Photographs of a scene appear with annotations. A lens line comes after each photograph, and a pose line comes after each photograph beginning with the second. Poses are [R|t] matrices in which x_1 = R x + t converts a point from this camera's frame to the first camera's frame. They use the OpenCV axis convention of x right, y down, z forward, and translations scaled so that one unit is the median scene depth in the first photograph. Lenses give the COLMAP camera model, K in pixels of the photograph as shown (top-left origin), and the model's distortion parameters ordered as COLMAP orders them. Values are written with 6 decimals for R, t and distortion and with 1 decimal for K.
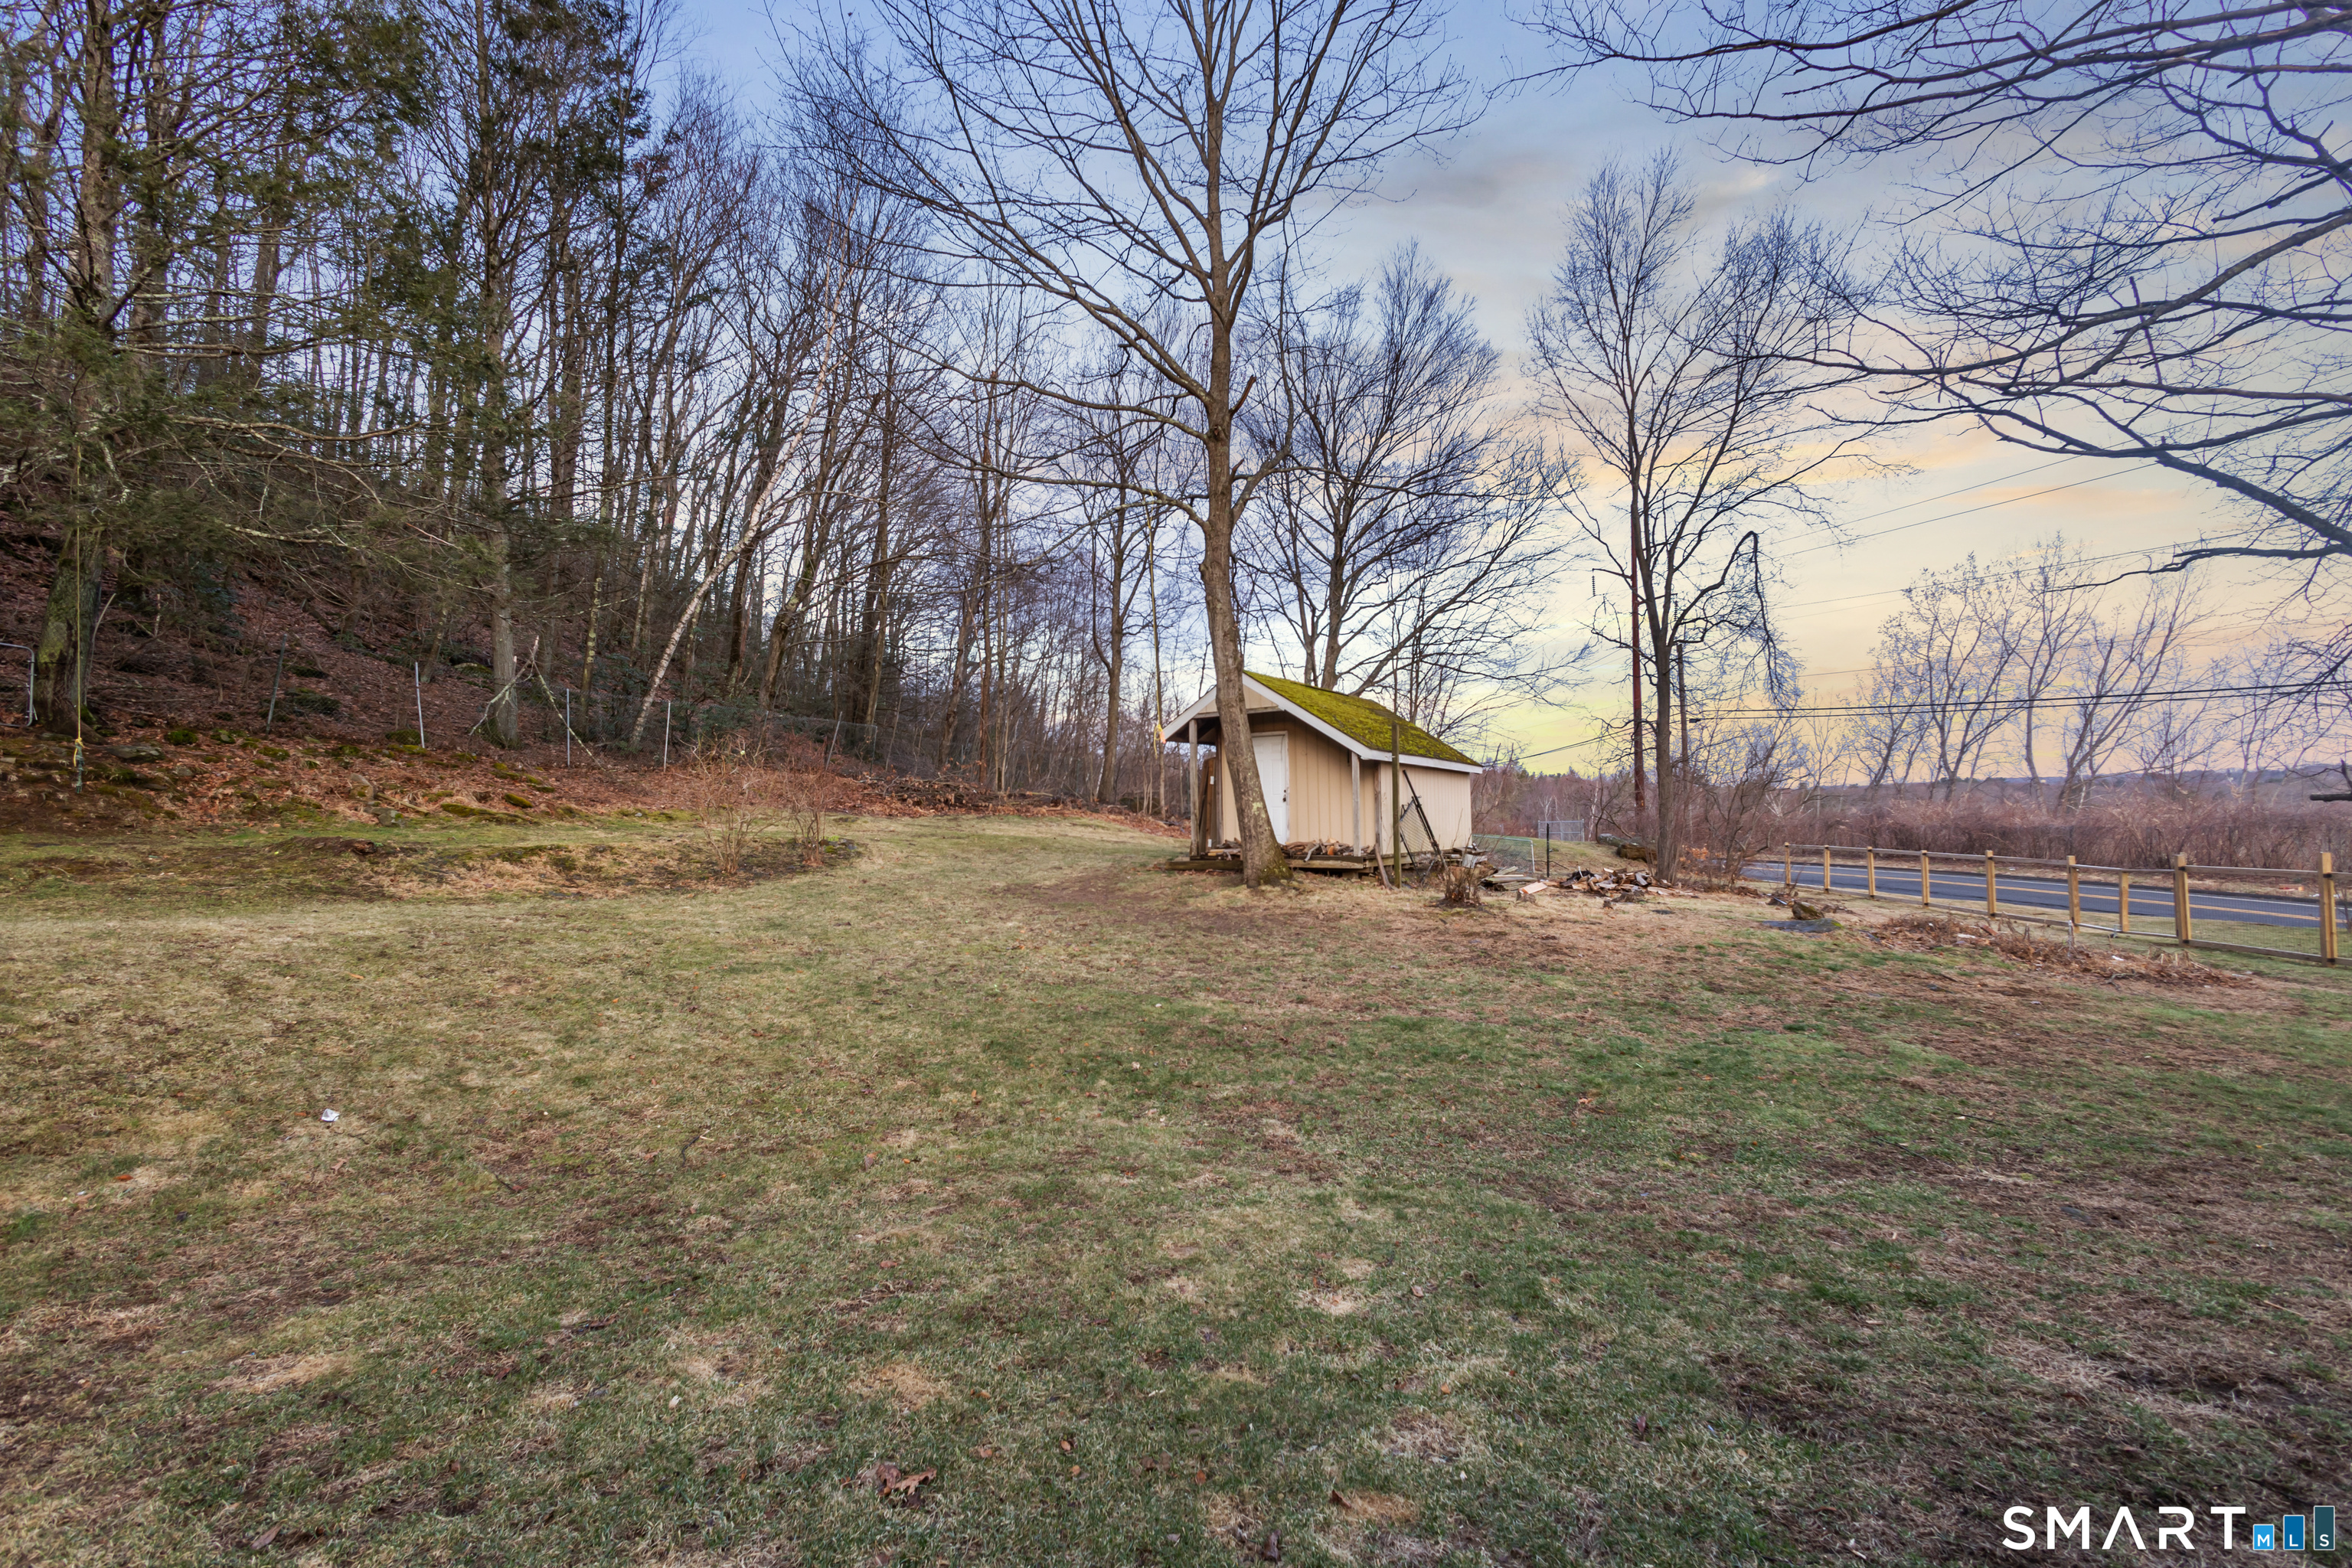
lens RADIAL K [[1112.8, 0, 1156.9], [0, 1112.8, 801.8], [0, 0, 1]] dist [0.013096, -0.000398]
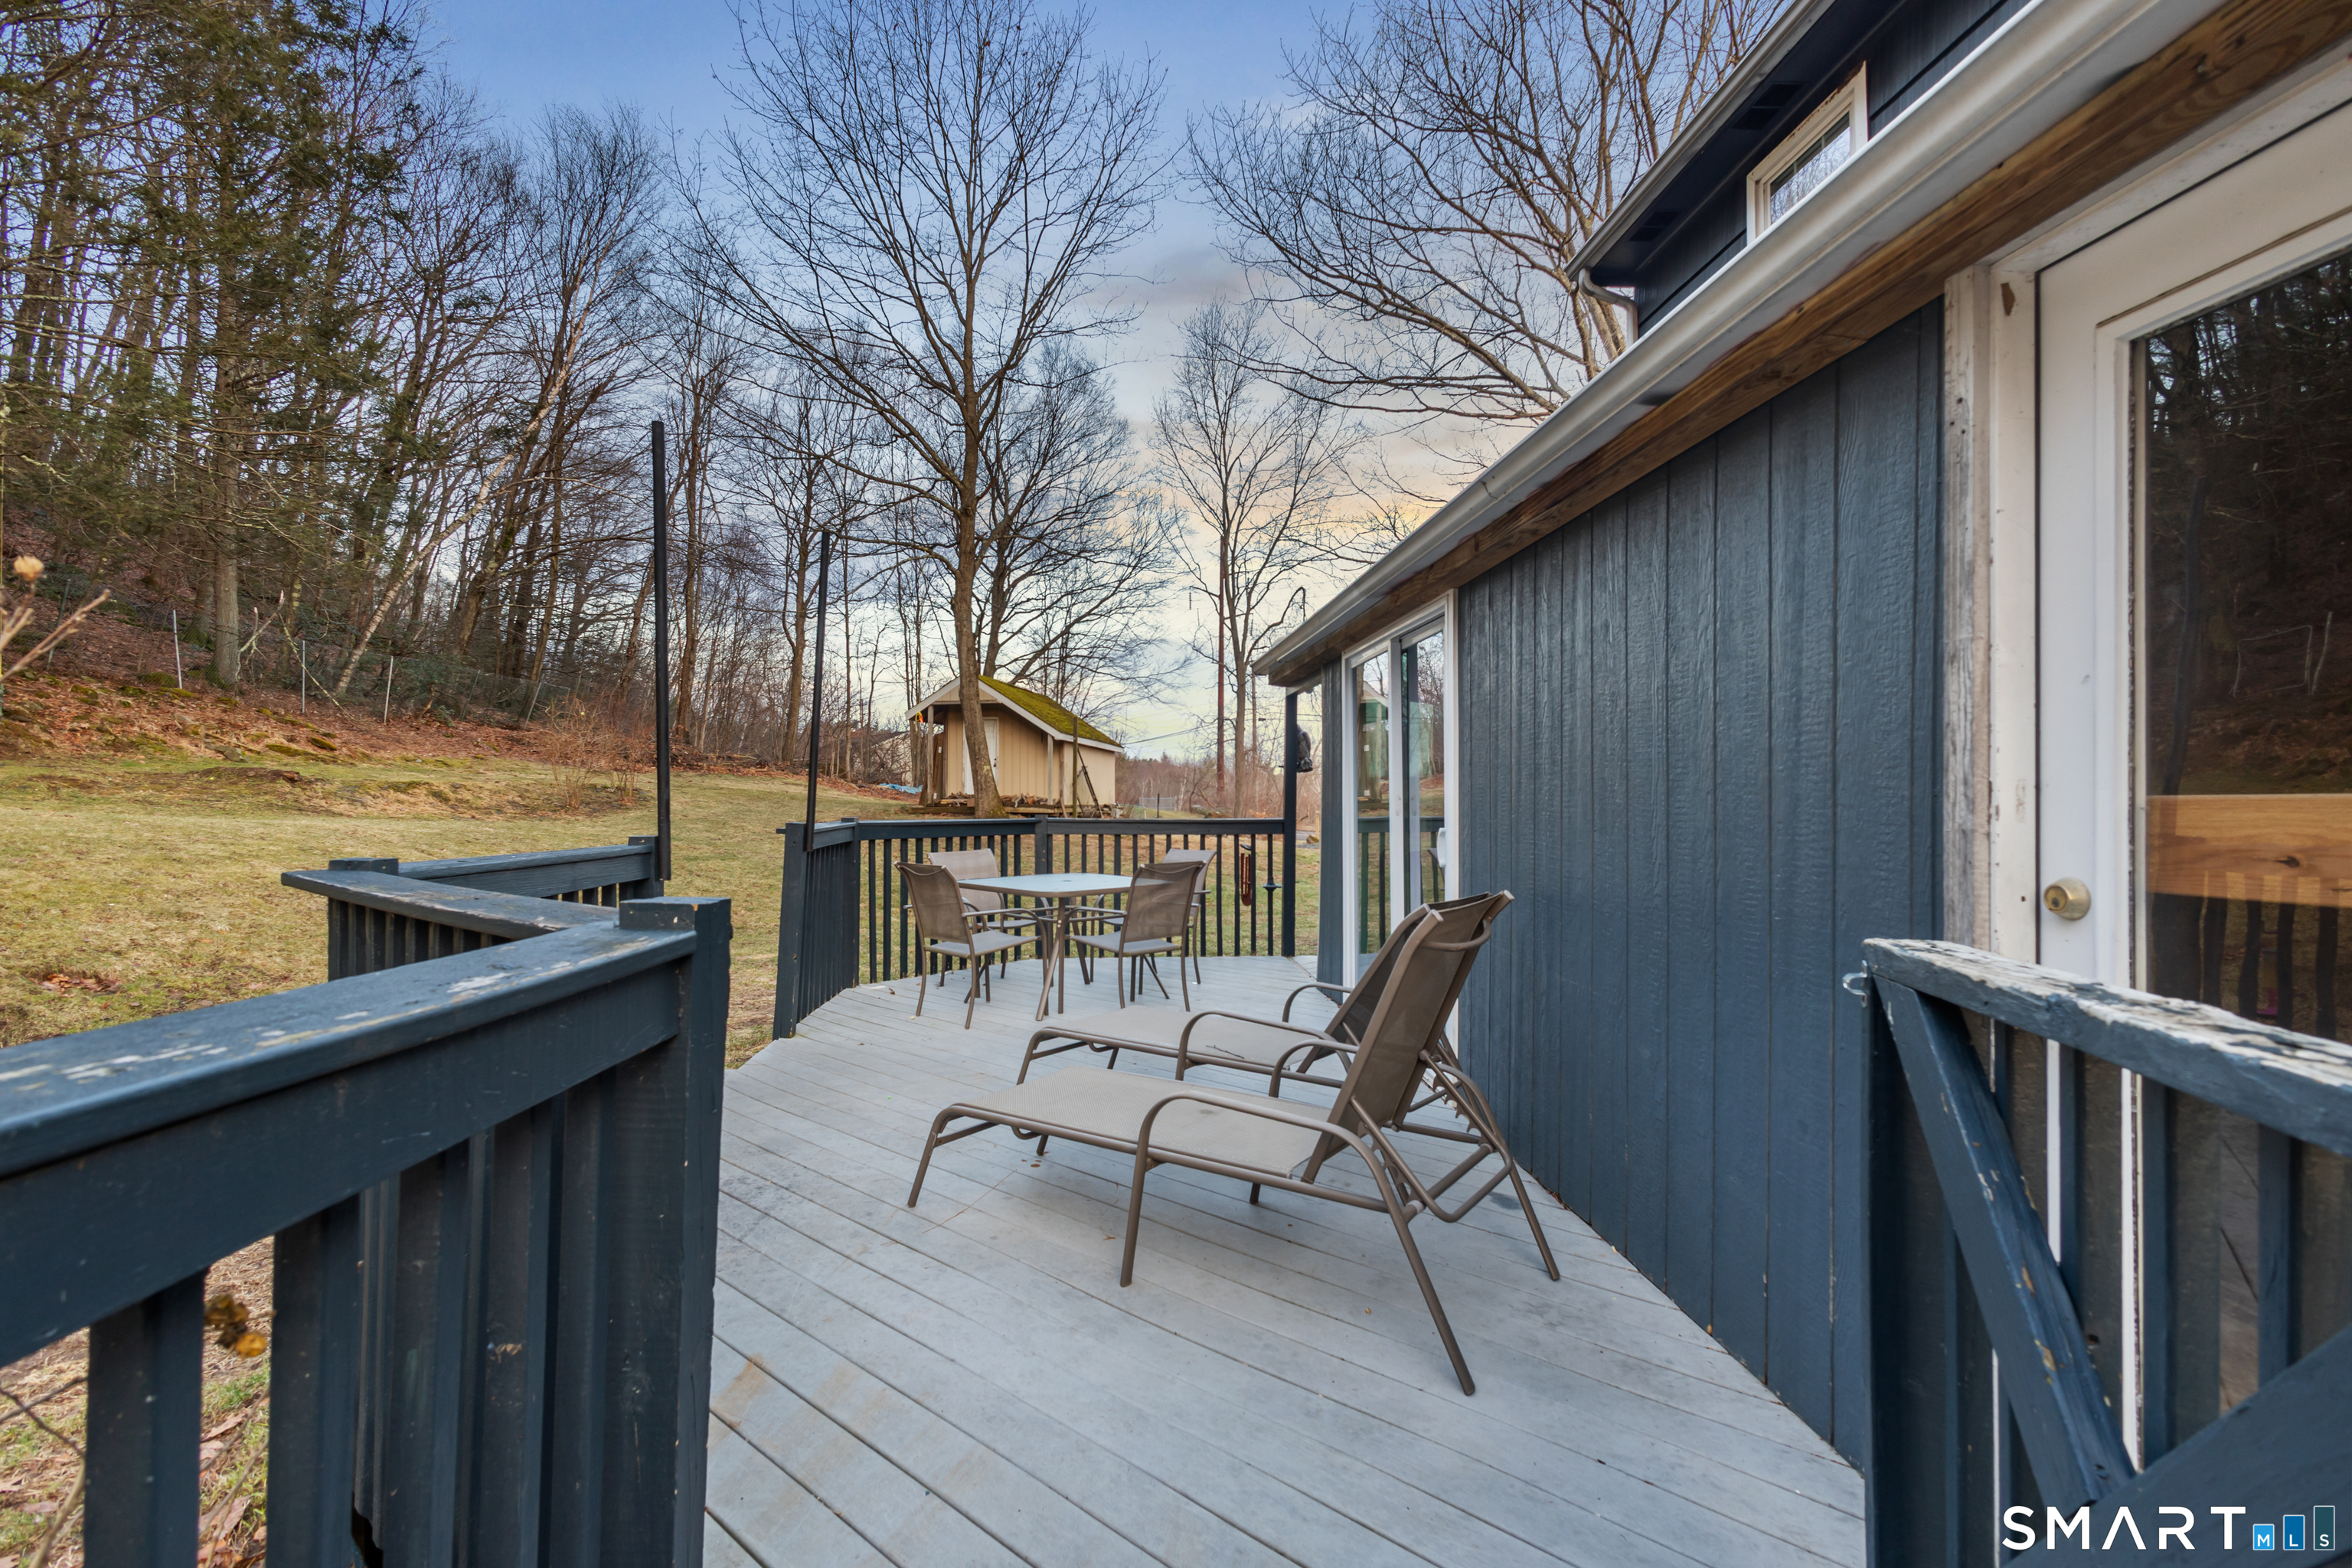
lens RADIAL K [[1112.8, 0, 1180.2], [0, 1112.8, 791.1], [0, 0, 1]] dist [0.013096, -0.000398]
pose [[0.930121, 0.025781, 0.366348, -0.101657], [-0.029368, 0.999560, 0.004219, 0.009611], [-0.366078, -0.014683, 0.930468, -0.220331]]
